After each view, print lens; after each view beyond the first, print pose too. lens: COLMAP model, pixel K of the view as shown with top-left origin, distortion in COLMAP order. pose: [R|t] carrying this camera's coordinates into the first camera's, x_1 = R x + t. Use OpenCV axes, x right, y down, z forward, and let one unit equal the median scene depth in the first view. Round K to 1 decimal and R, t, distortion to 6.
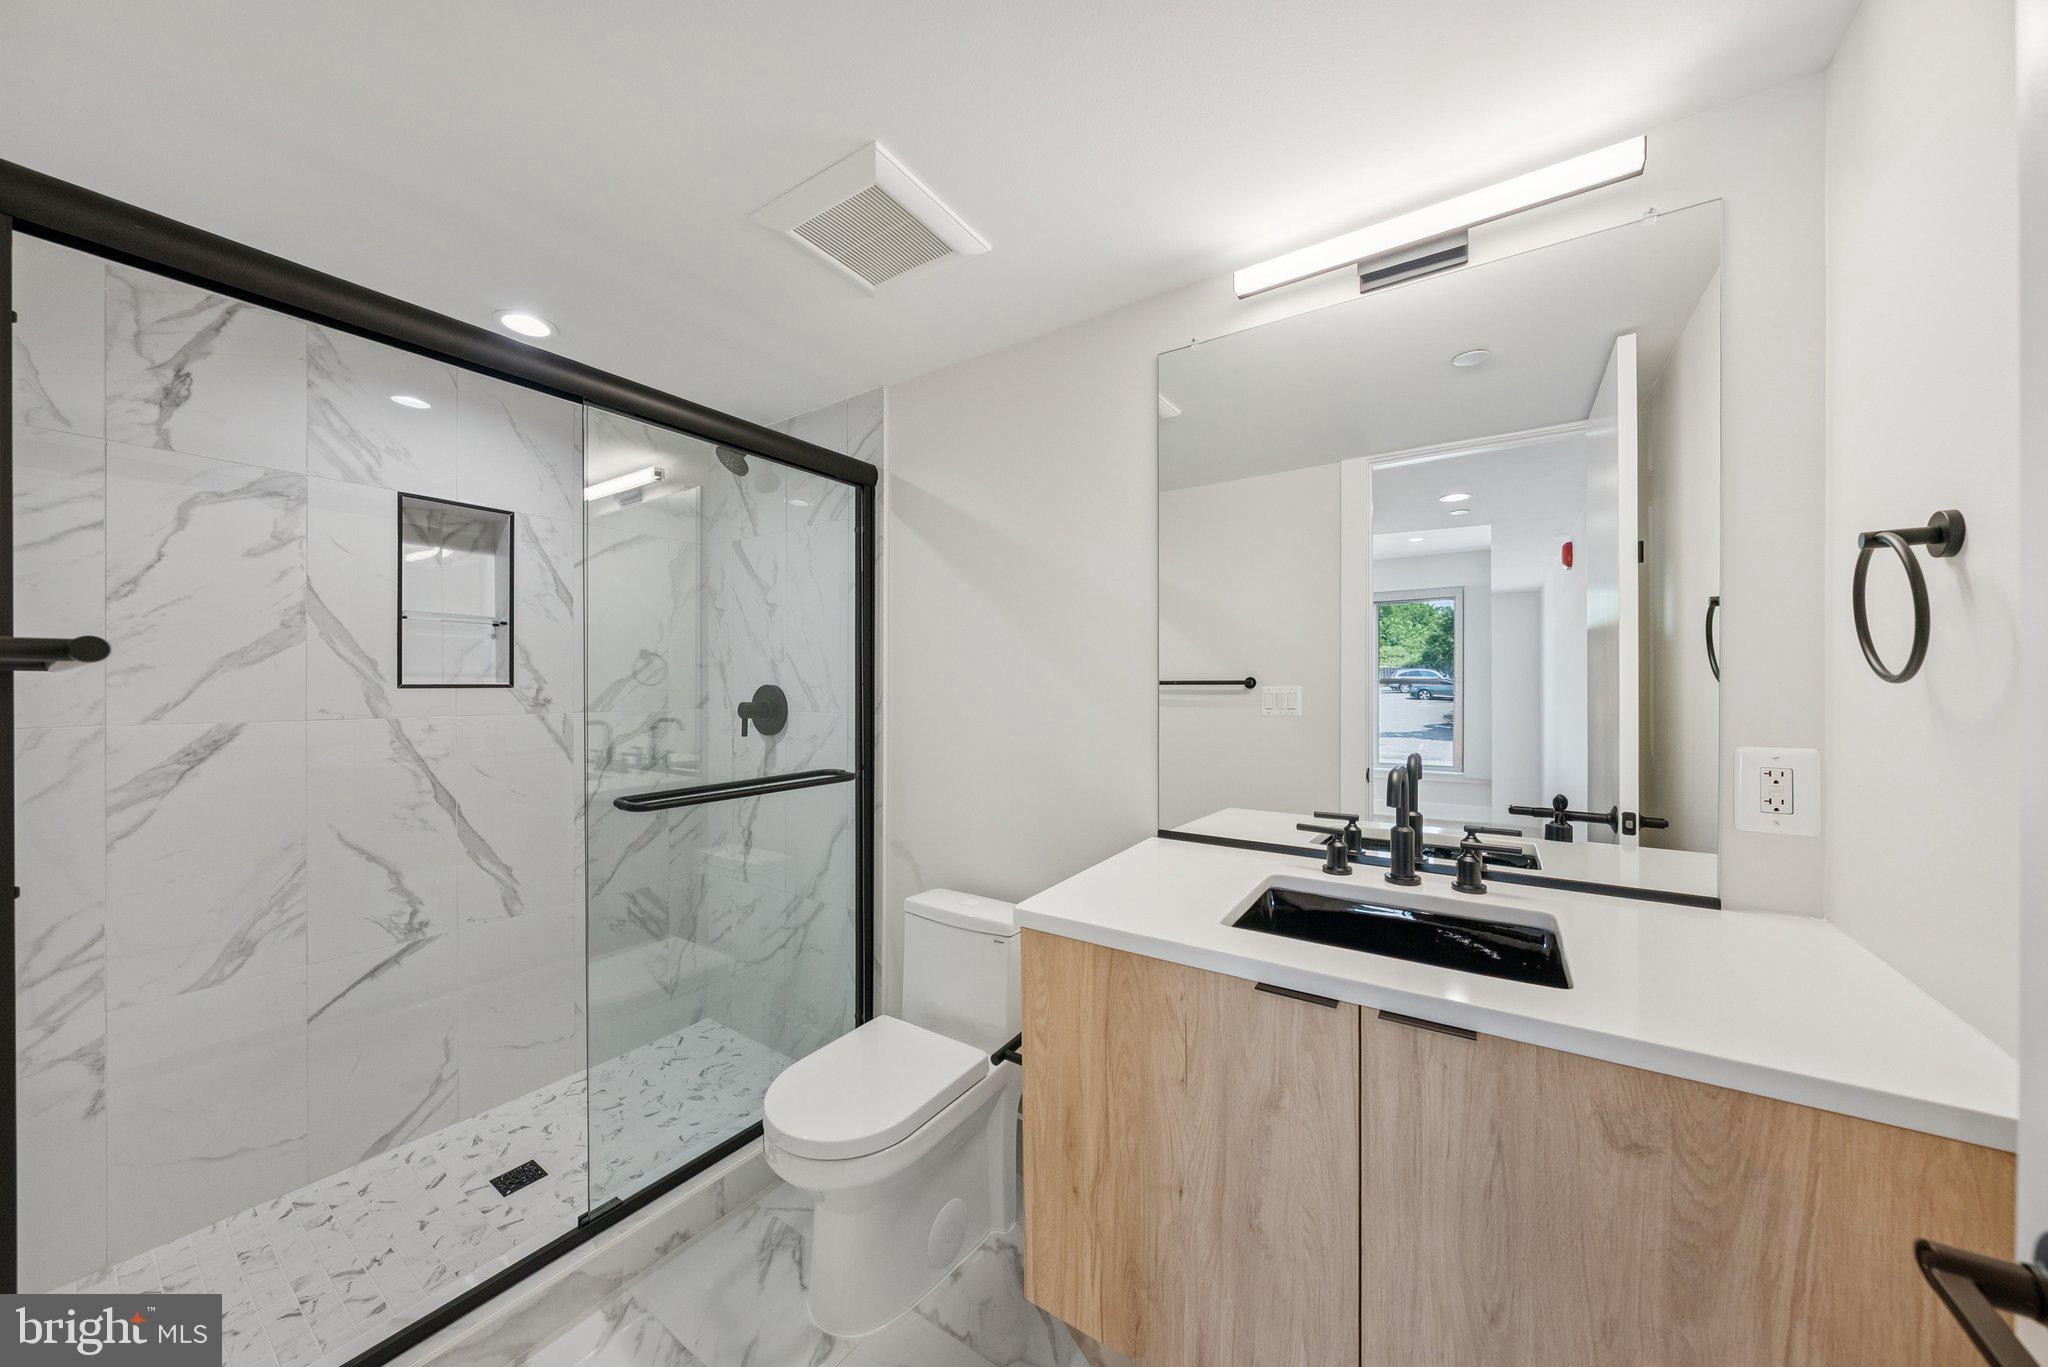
lens RADIAL K [[714.6, 0, 1010.6], [0, 714.6, 682.6], [0, 0, 1]] dist [-0.002226, 0.000089]
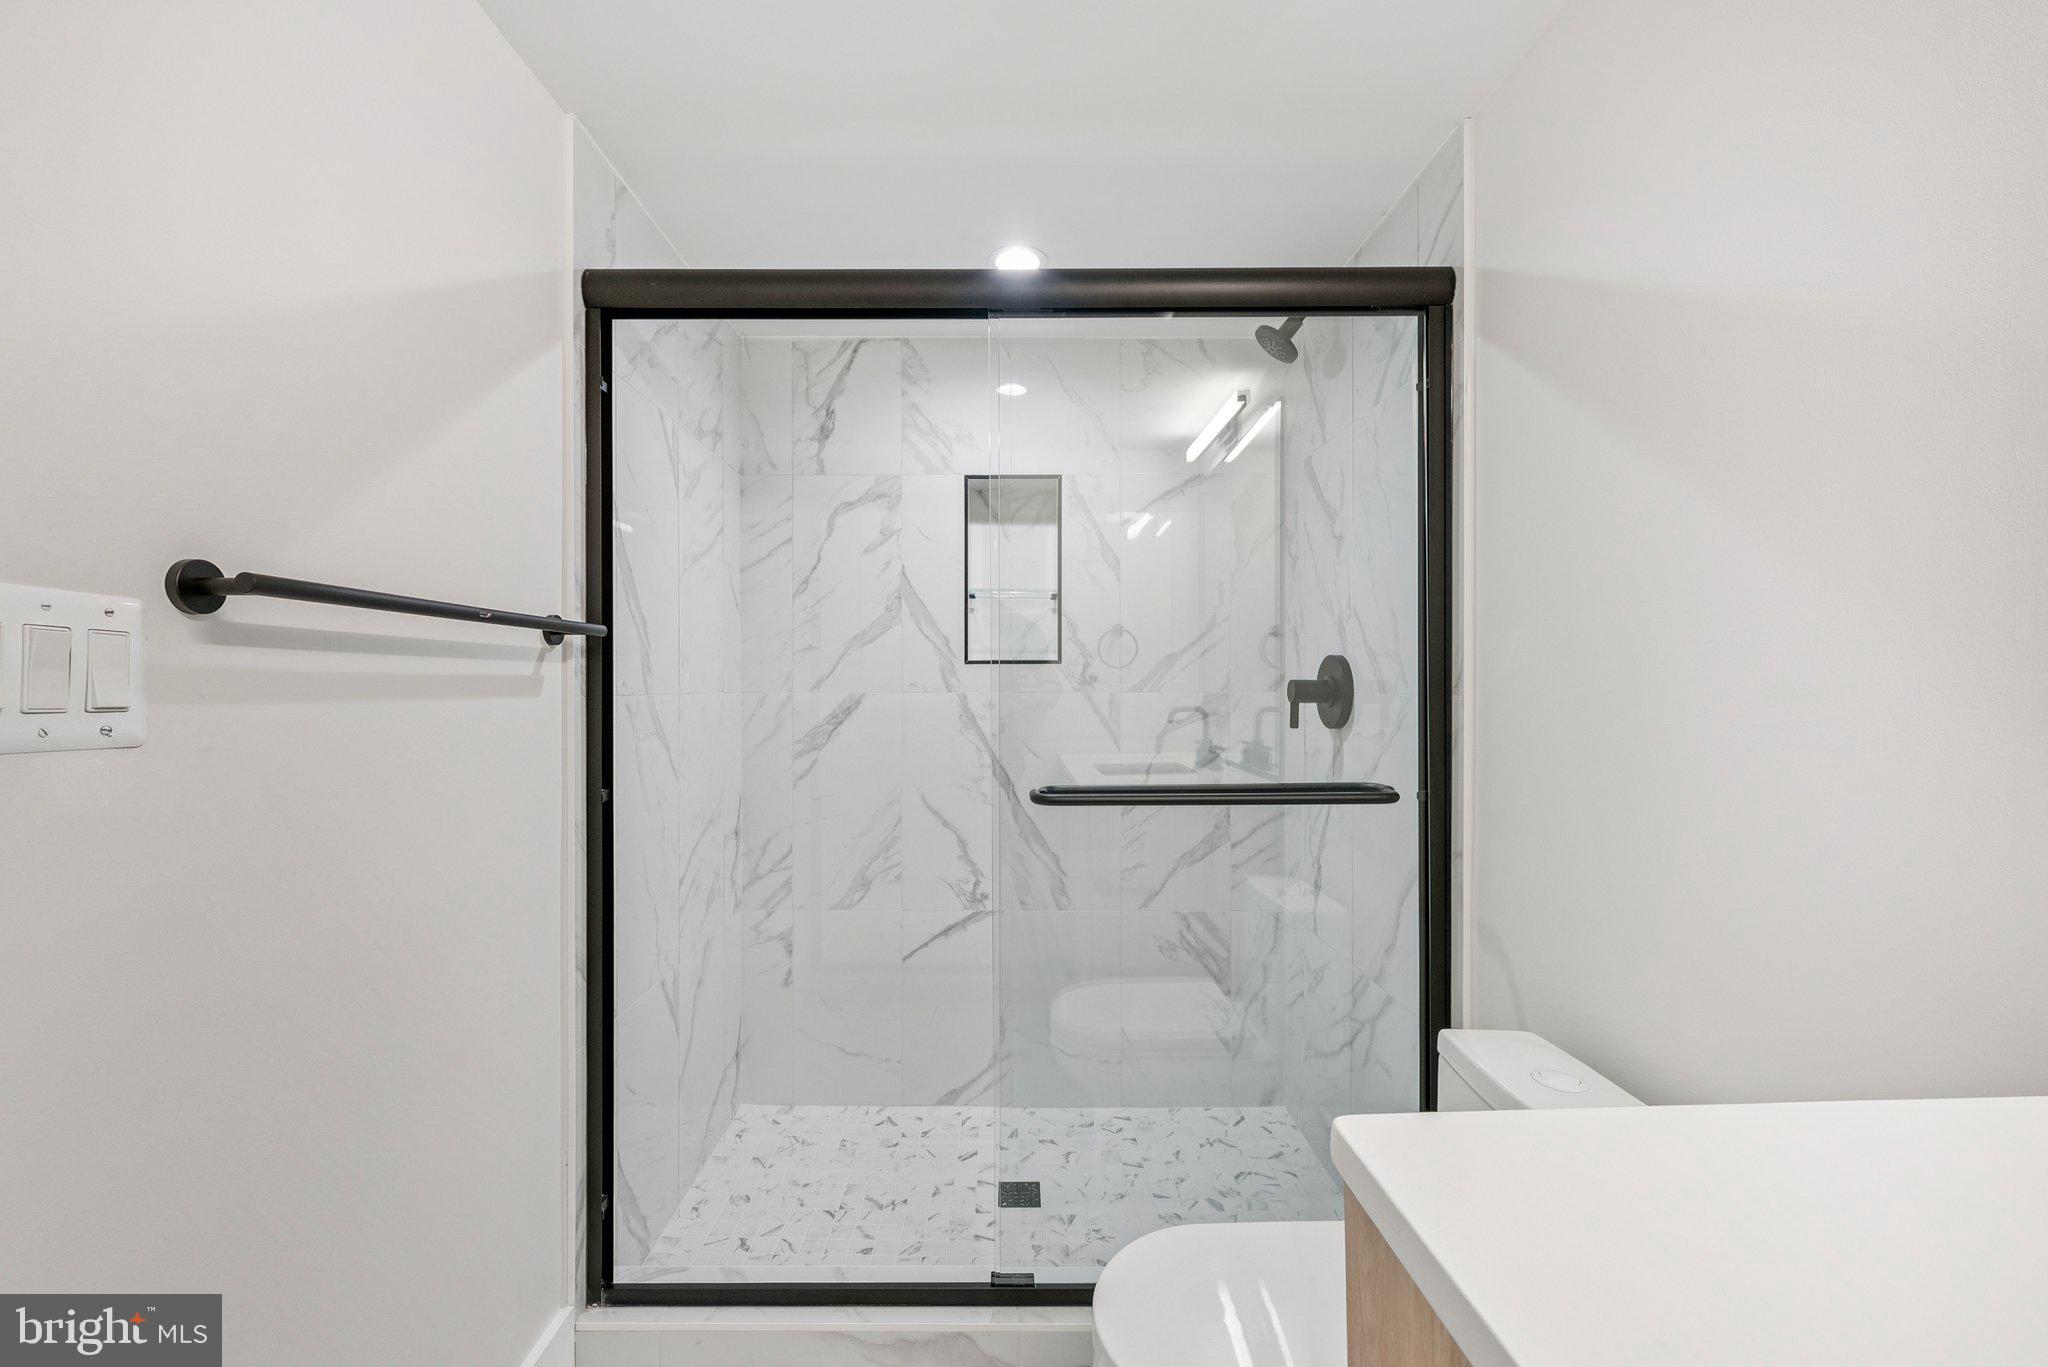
lens RADIAL K [[842.6, 0, 1025.6], [0, 842.6, 682.7], [0, 0, 1]] dist [-0.000174, -0.000548]
pose [[0.564729, -0.004004, -0.825267, 0.203708], [0.004118, 0.999989, -0.002034, 0.037760], [0.825266, -0.002250, 0.564740, 0.378100]]
